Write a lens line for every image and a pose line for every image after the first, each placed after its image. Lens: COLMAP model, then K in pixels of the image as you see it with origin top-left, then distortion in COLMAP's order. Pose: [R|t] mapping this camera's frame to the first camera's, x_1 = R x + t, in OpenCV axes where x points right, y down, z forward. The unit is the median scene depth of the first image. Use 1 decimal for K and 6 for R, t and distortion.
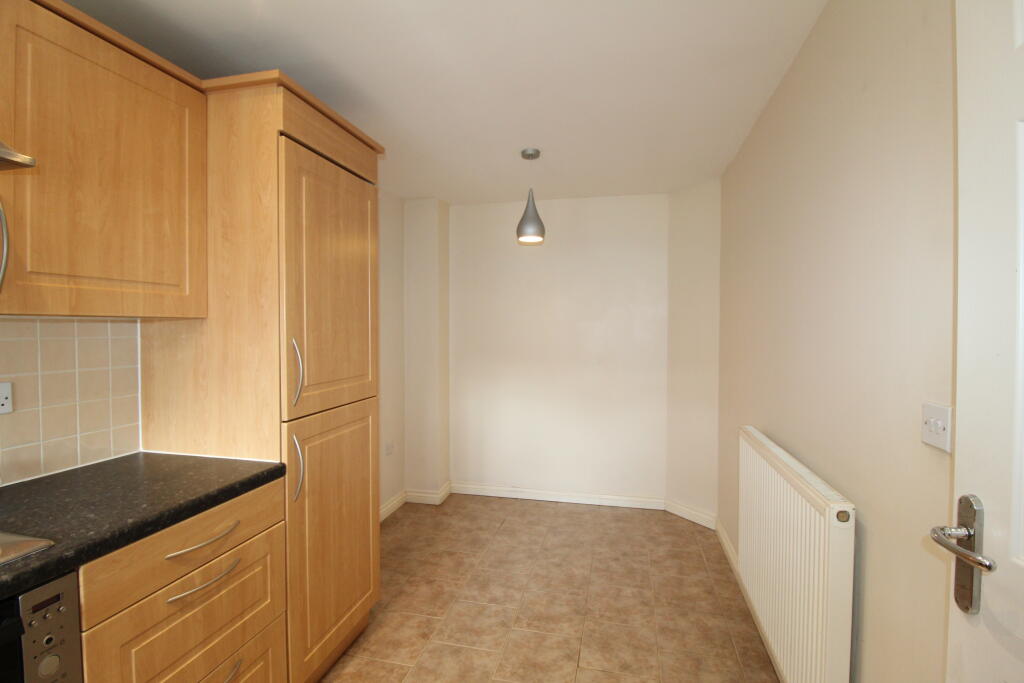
lens RADIAL K [[483.7, 0, 512.0], [0, 483.7, 341.5], [0, 0, 1]] dist [0.001964, -0.013204]
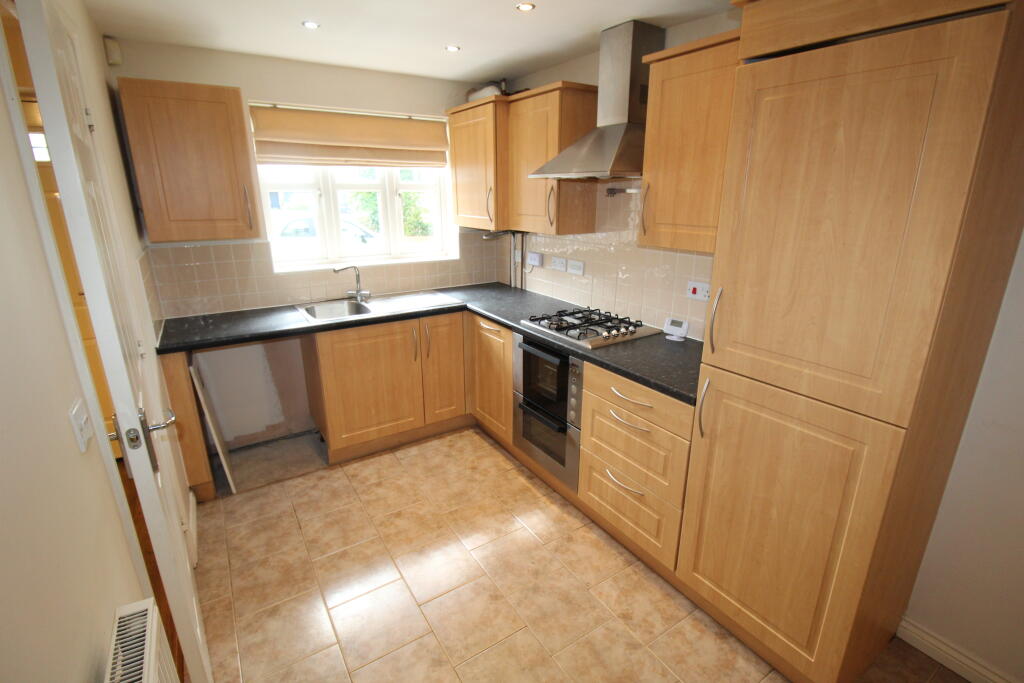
lens RADIAL K [[483.7, 0, 512.0], [0, 483.7, 341.5], [0, 0, 1]] dist [0.001964, -0.013204]
pose [[-0.705955, 0.209913, -0.676435, 0.651483], [-0.017035, 0.949762, 0.312510, -0.244654], [0.708052, 0.232141, -0.666913, 1.677583]]
